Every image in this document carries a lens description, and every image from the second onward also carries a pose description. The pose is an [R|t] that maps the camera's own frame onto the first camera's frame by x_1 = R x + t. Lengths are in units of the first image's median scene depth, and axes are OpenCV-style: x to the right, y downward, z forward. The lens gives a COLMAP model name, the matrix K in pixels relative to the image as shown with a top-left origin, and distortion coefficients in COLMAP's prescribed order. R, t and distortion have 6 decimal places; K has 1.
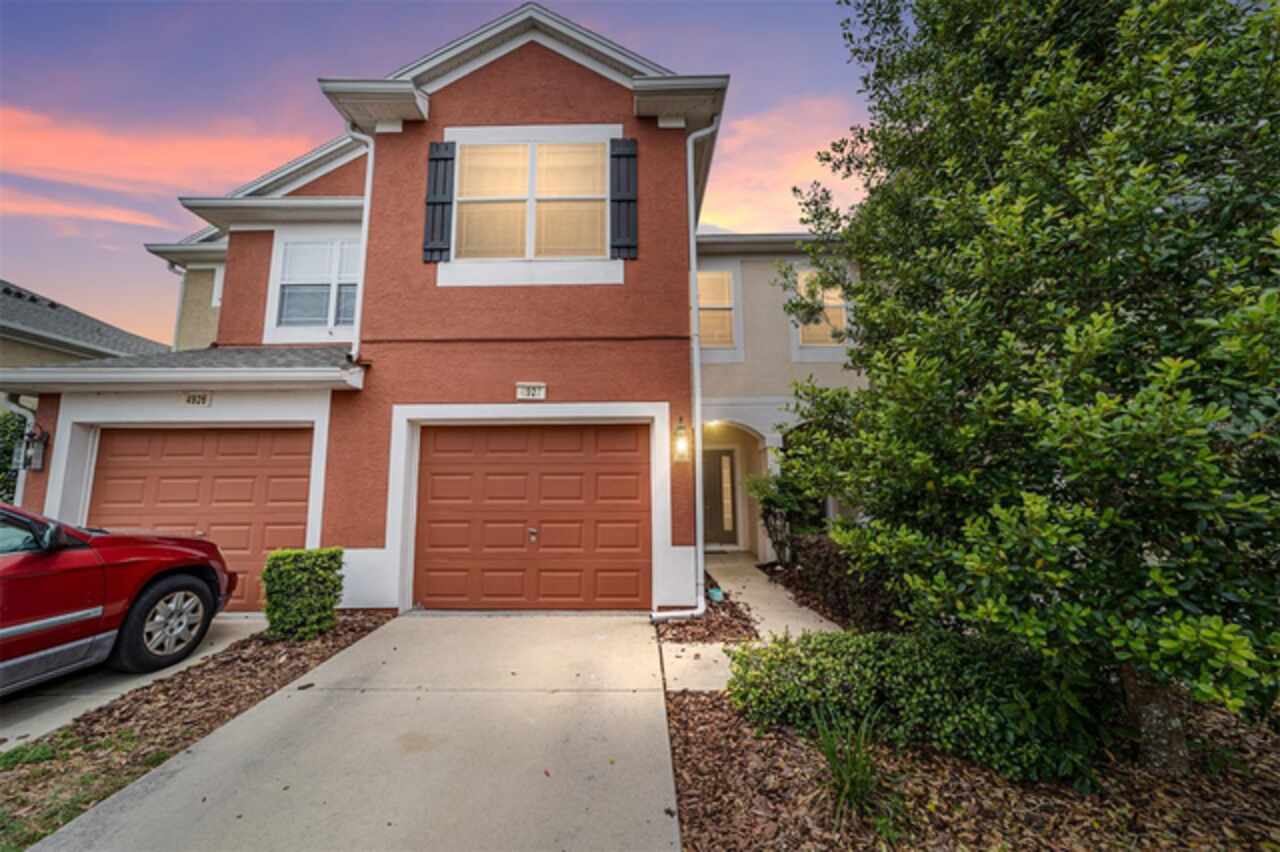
lens RADIAL K [[491.0, 0, 642.0], [0, 491.0, 433.2], [0, 0, 1]] dist [-0.007132, 0.001140]
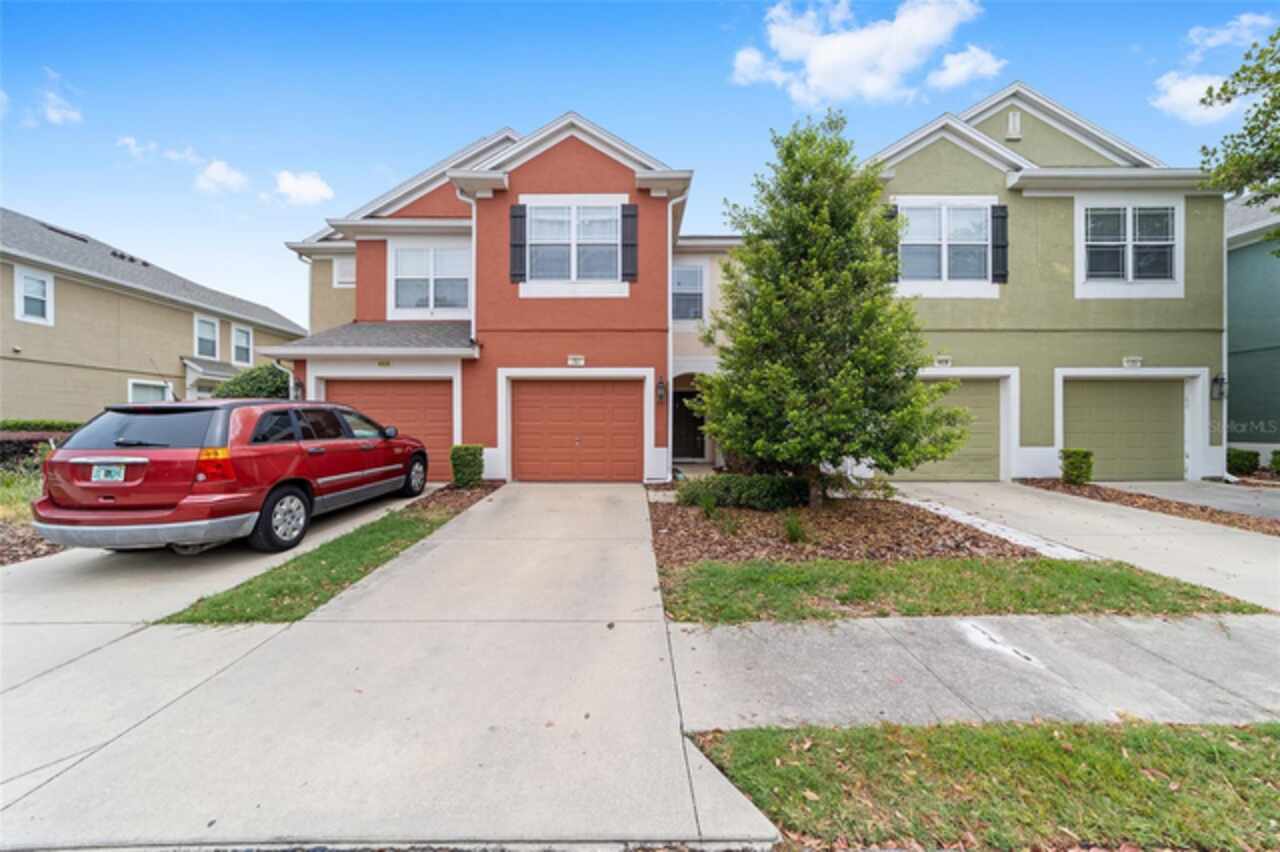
lens RADIAL K [[491.0, 0, 642.8], [0, 491.0, 433.0], [0, 0, 1]] dist [-0.007132, 0.001140]
pose [[0.999957, 0.007908, 0.004800, 0.005874], [-0.008451, 0.991942, 0.126414, -0.050035], [-0.003762, -0.126449, 0.991966, -0.727657]]
